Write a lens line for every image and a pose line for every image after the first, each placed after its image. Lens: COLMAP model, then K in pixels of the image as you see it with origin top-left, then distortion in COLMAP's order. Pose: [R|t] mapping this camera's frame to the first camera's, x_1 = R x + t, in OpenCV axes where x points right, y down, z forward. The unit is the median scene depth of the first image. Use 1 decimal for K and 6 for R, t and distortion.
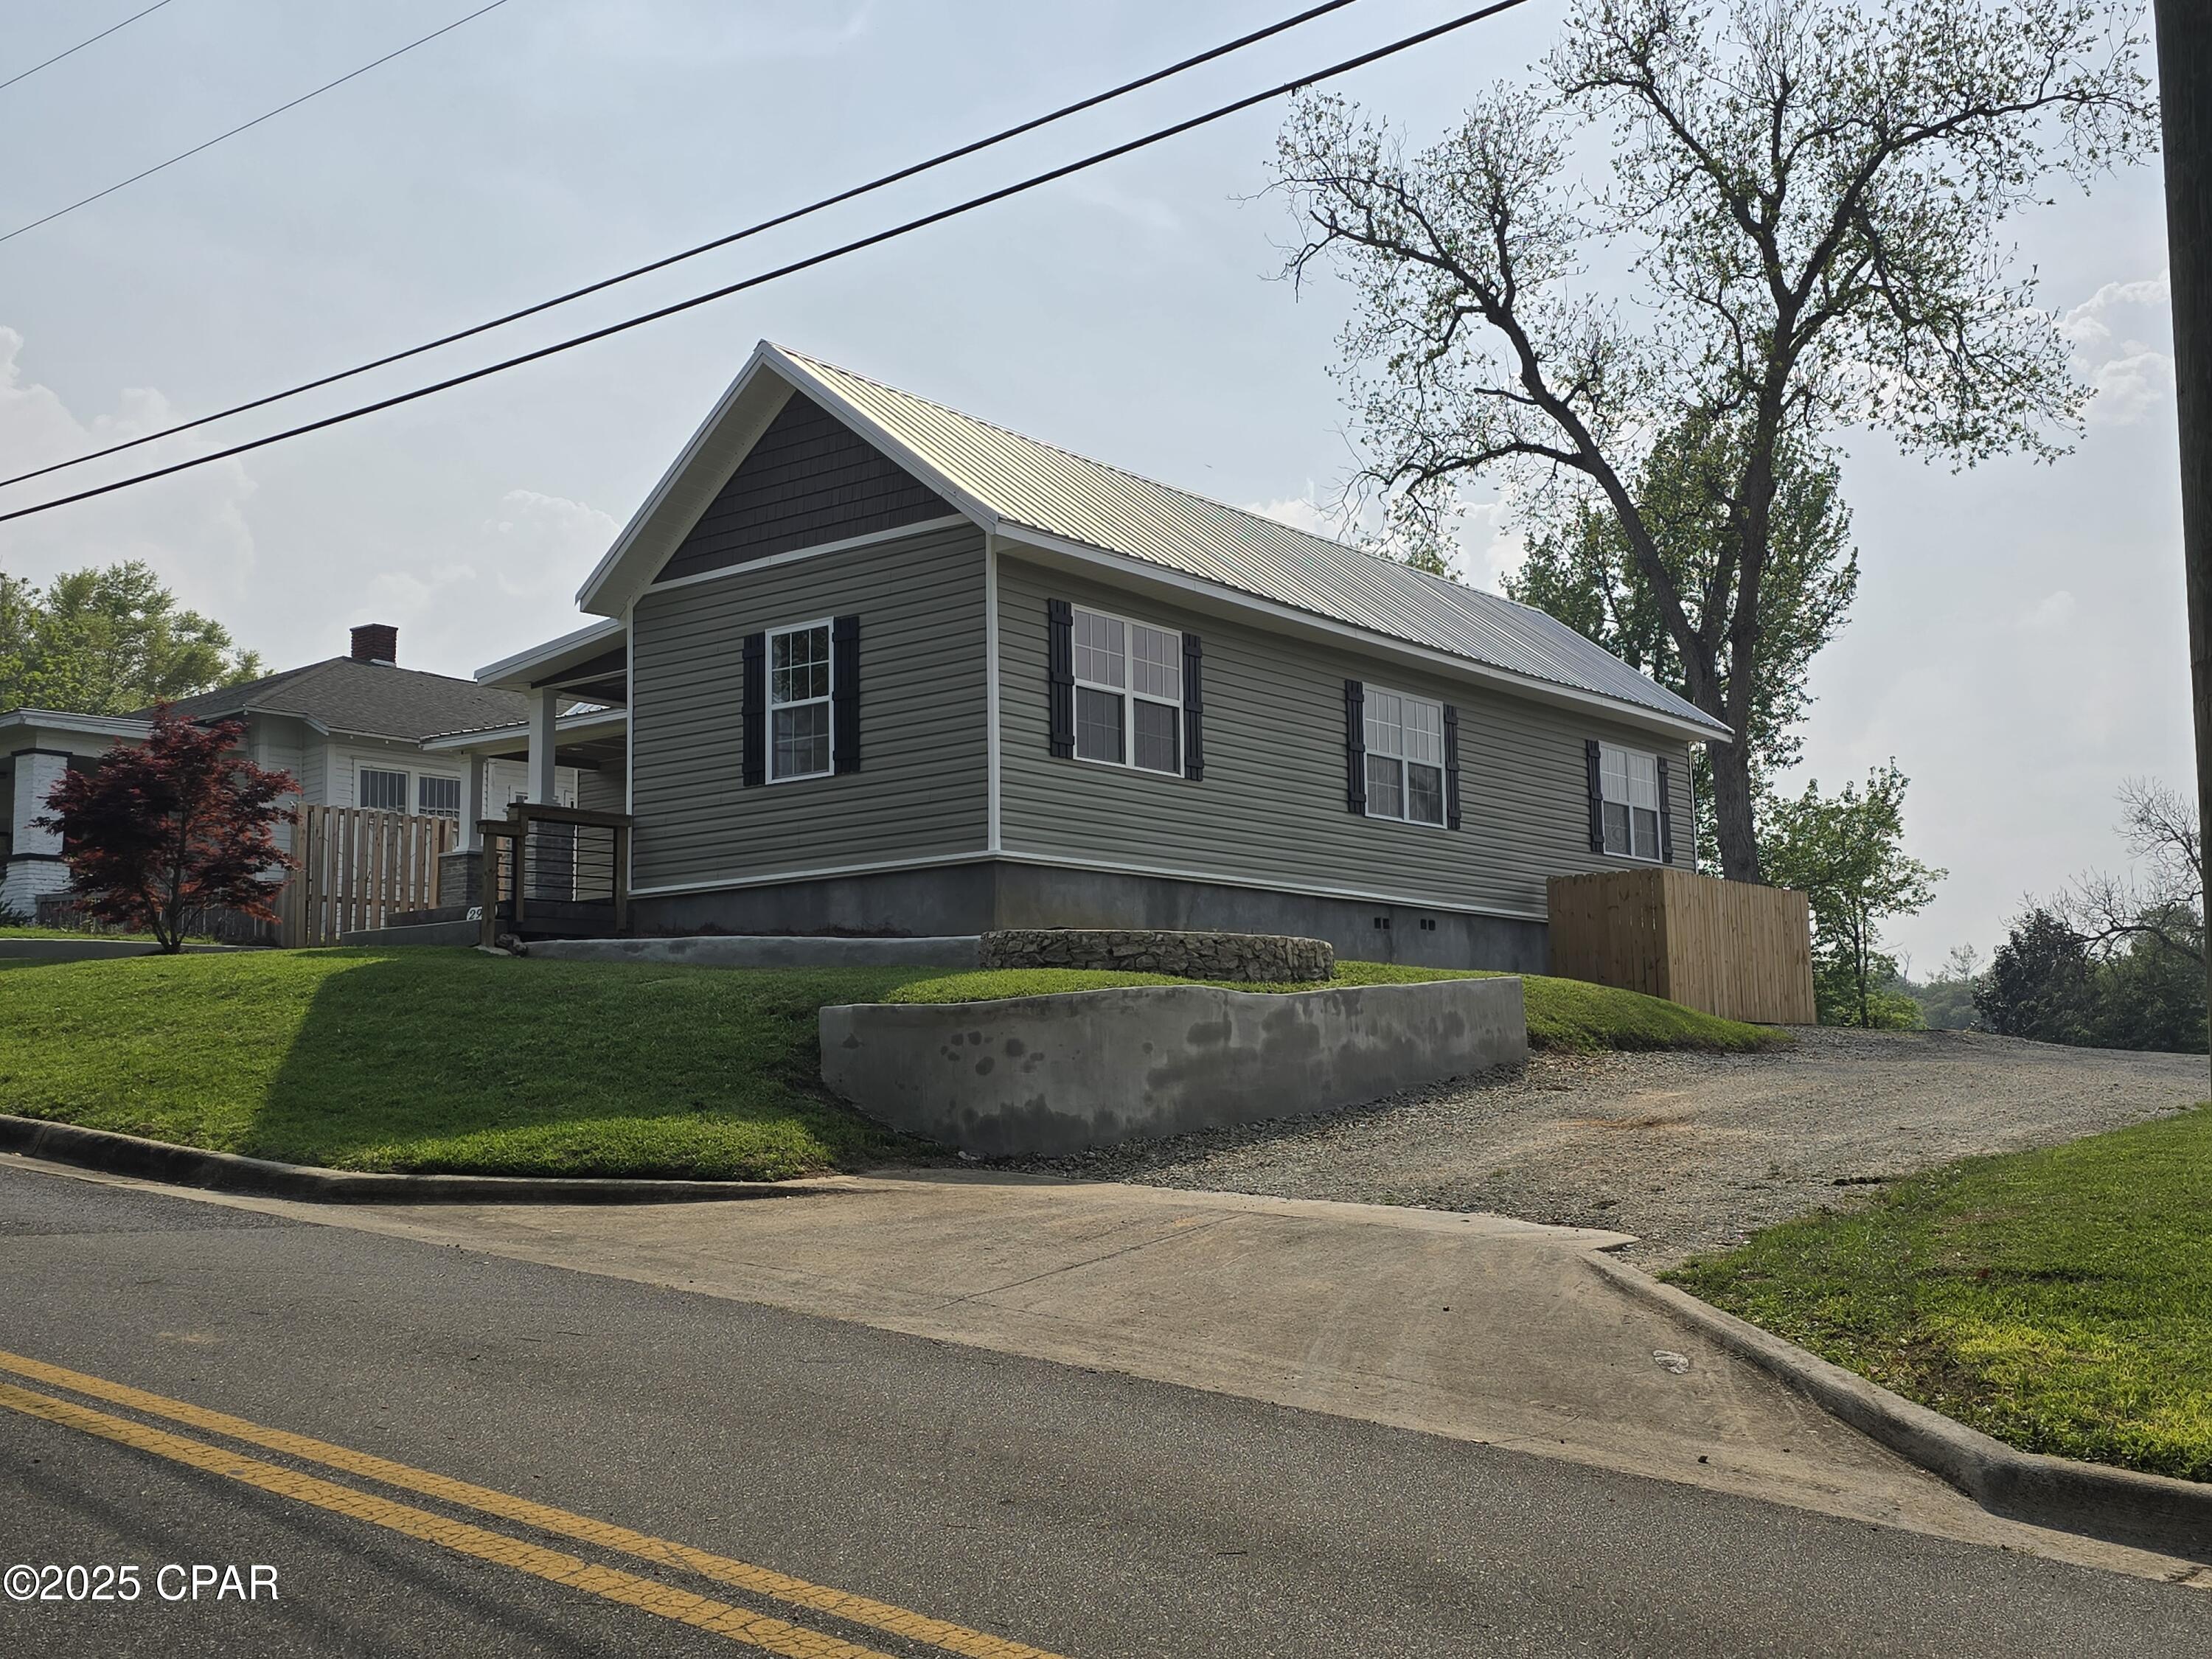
lens RADIAL K [[2198.1, 0, 1106.0], [0, 2198.1, 829.5], [0, 0, 1]] dist [0.042575, -0.013905]
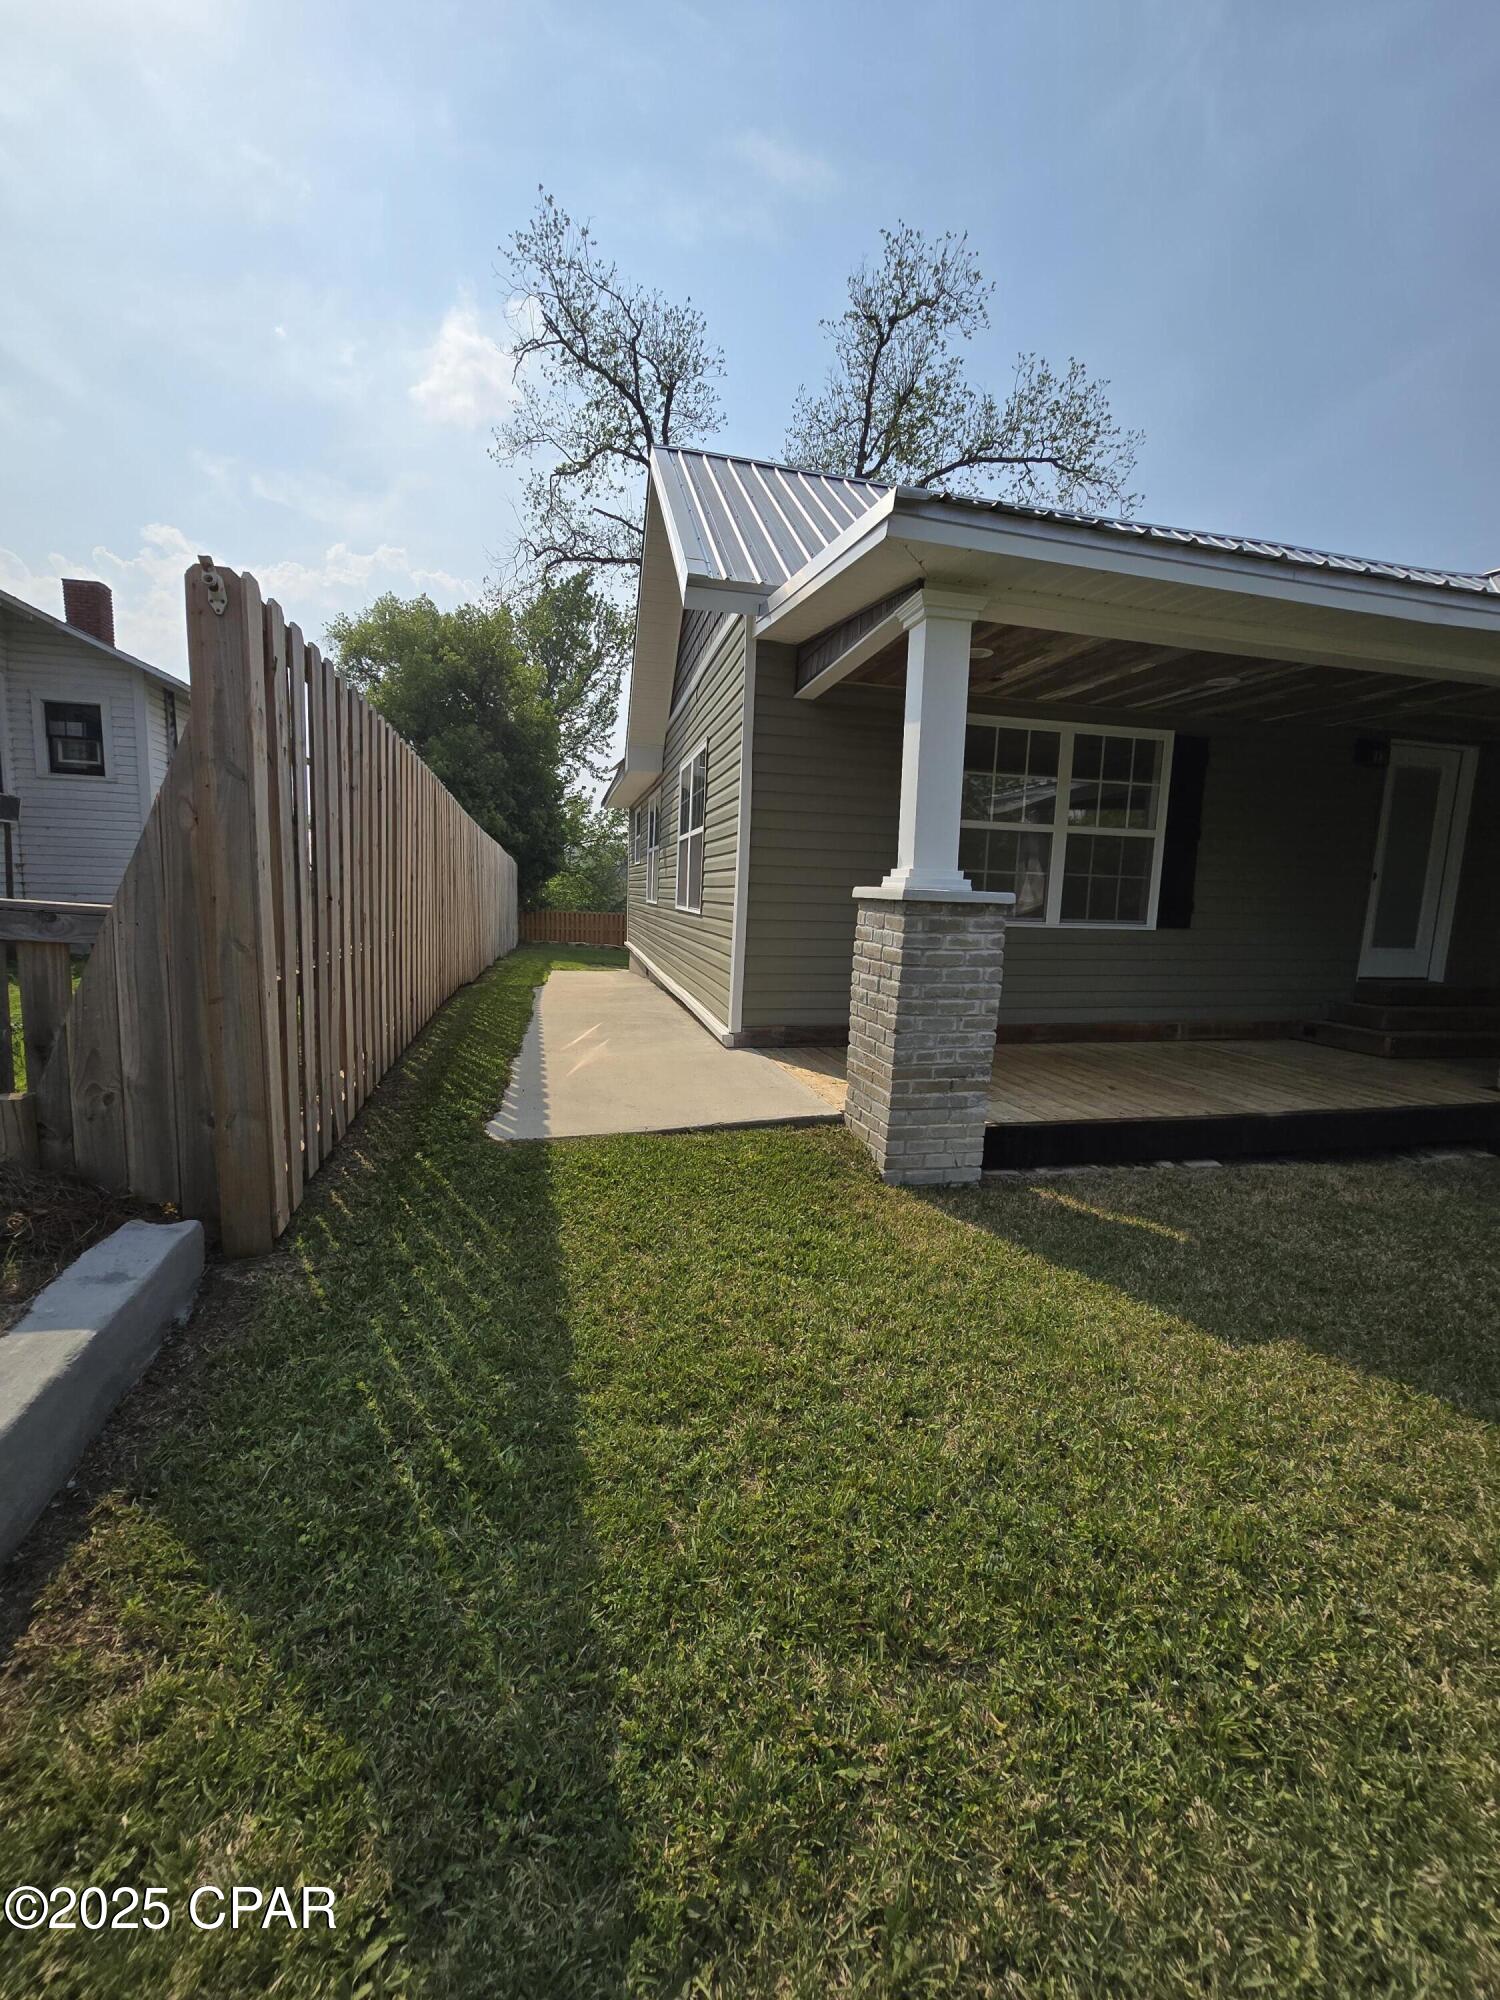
lens RADIAL K [[826.4, 0, 750.0], [0, 826.4, 1000.0], [0, 0, 1]] dist [0.000289, 0.000038]
pose [[0.638950, -0.060064, 0.766900, -0.551785], [-0.136800, 0.972183, 0.190118, 0.008744], [-0.756986, -0.226388, 0.612960, 1.251618]]
